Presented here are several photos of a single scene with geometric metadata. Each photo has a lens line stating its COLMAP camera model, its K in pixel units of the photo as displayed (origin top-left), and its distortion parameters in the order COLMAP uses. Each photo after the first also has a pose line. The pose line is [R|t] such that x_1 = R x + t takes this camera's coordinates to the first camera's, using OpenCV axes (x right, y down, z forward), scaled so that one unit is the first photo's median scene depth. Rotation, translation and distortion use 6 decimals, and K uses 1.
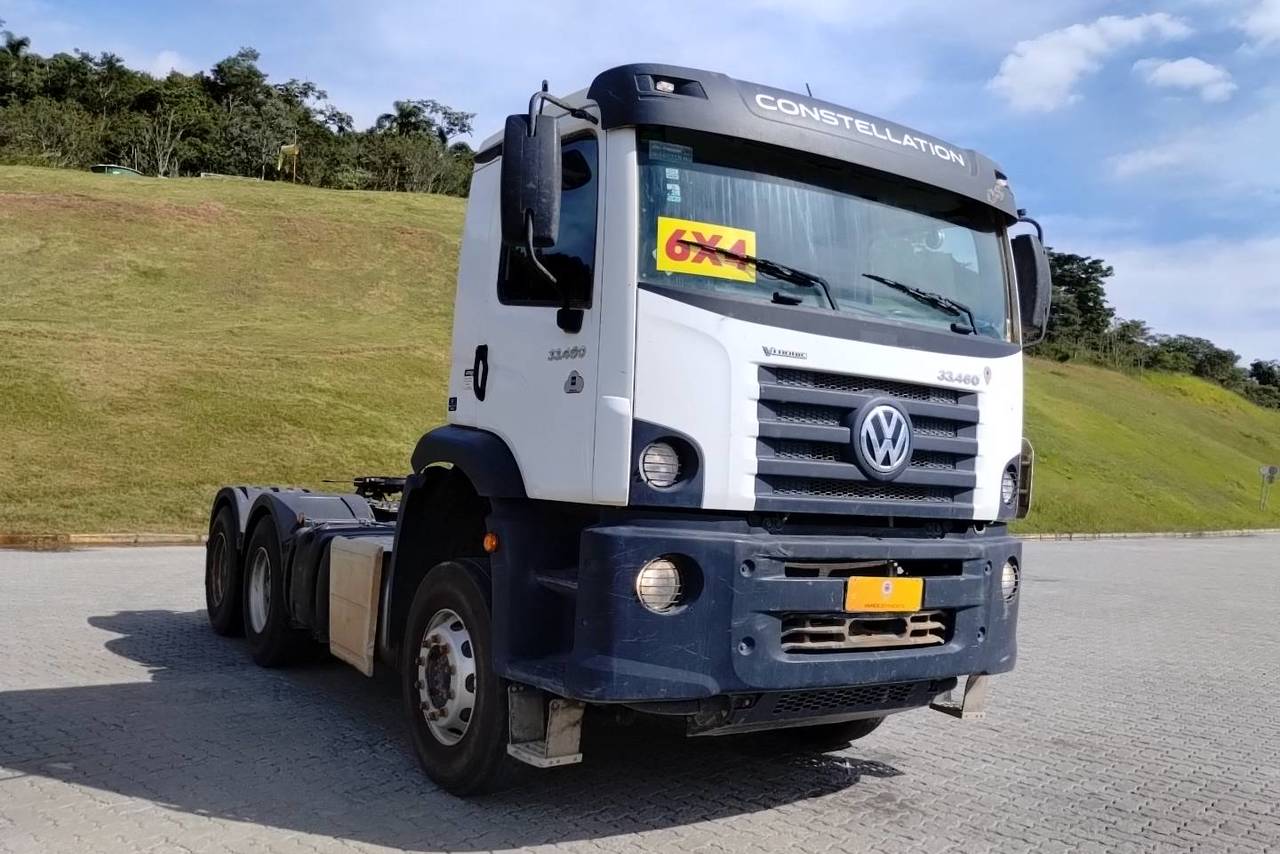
lens RADIAL K [[1056.4, 0, 633.0], [0, 1056.4, 396.0], [0, 0, 1]] dist [0.060524, -0.060730]
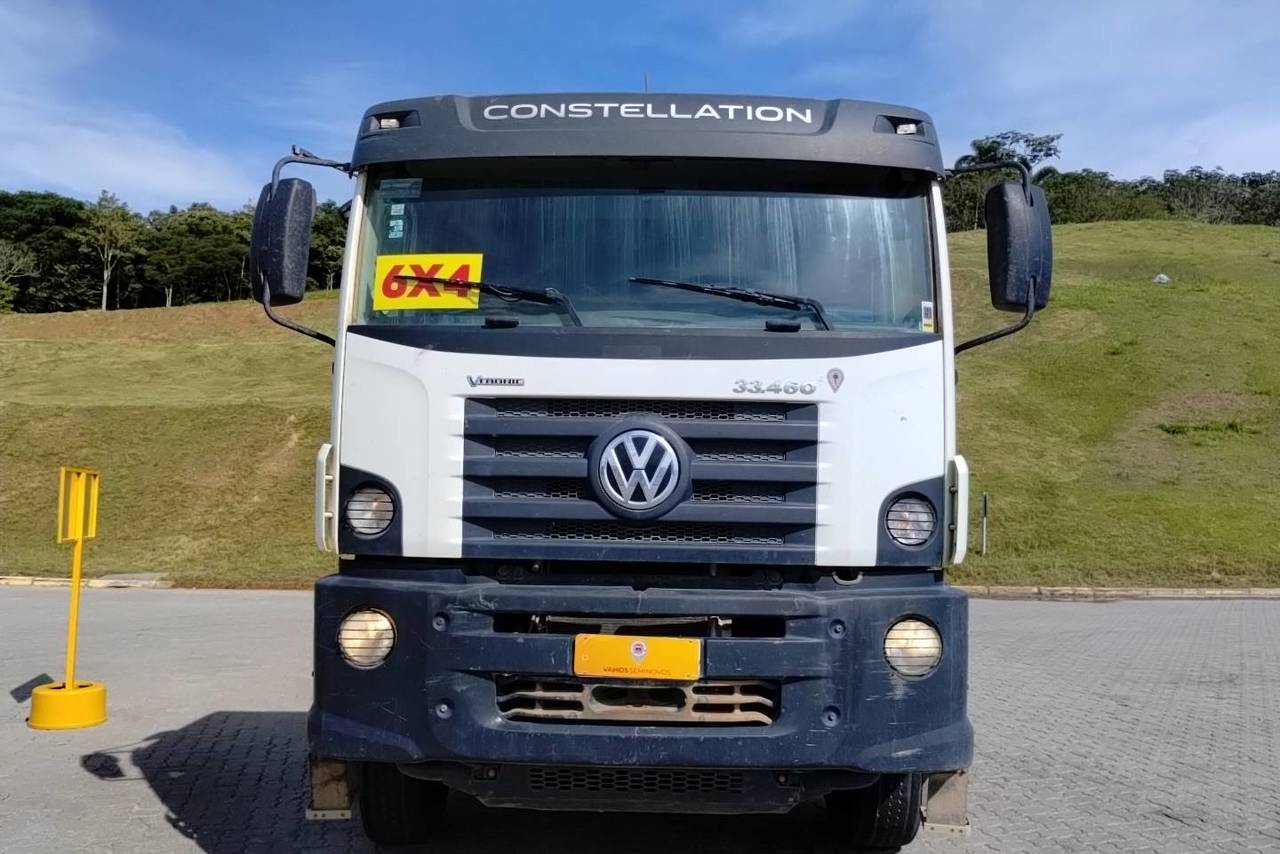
lens RADIAL K [[1056.4, 0, 633.0], [0, 1056.4, 396.0], [0, 0, 1]] dist [0.060524, -0.060730]
pose [[0.832810, -0.094122, -0.545498, 0.690159], [0.068235, 0.995378, -0.067572, 0.038245], [0.549337, 0.019053, 0.835384, 0.293111]]
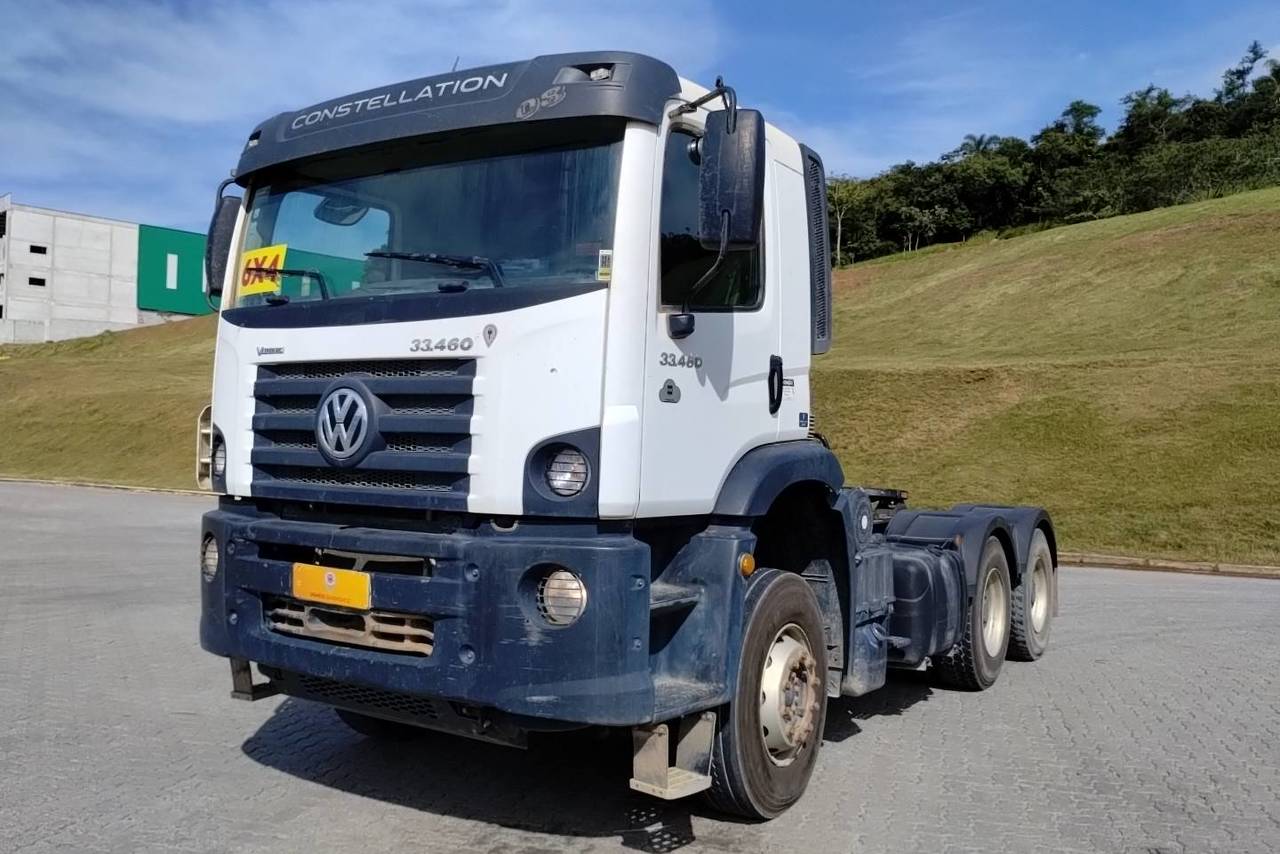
lens RADIAL K [[1063.9, 0, 631.2], [0, 1063.9, 378.1], [0, 0, 1]] dist [0.018916, -0.002689]
pose [[0.417022, -0.103818, -0.902948, 1.207601], [0.063195, 0.994363, -0.085143, 0.097377], [0.906697, -0.021556, 0.421232, 0.824247]]
